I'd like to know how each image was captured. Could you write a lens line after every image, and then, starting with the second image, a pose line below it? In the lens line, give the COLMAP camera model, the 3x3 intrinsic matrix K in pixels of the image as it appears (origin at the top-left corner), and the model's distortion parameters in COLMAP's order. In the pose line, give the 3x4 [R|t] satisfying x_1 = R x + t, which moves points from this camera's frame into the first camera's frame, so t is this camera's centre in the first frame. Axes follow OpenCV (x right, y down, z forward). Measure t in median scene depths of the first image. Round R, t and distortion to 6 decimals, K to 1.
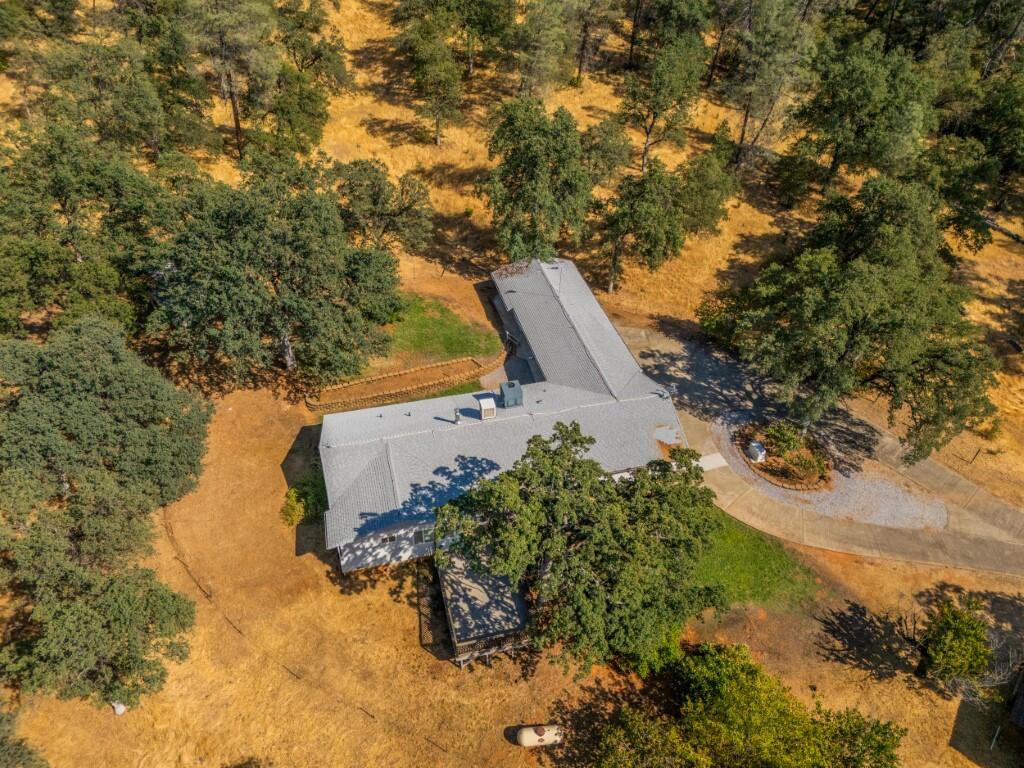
lens RADIAL K [[740.5, 0, 512.0], [0, 740.5, 384.0], [0, 0, 1]] dist [0.014688, -0.002792]
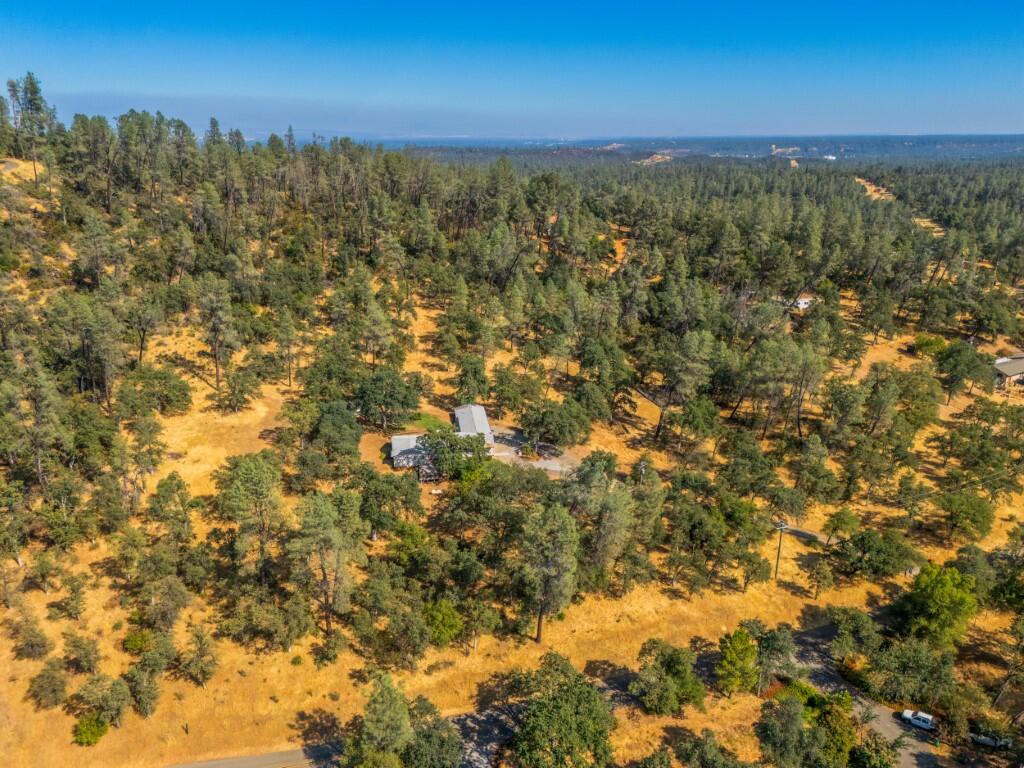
lens RADIAL K [[740.5, 0, 512.0], [0, 740.5, 384.0], [0, 0, 1]] dist [0.014688, -0.002792]
pose [[0.994126, 0.018893, -0.106564, 0.431422], [-0.053704, 0.940981, -0.334170, 0.612448], [0.093961, 0.337931, 0.936469, -1.480800]]
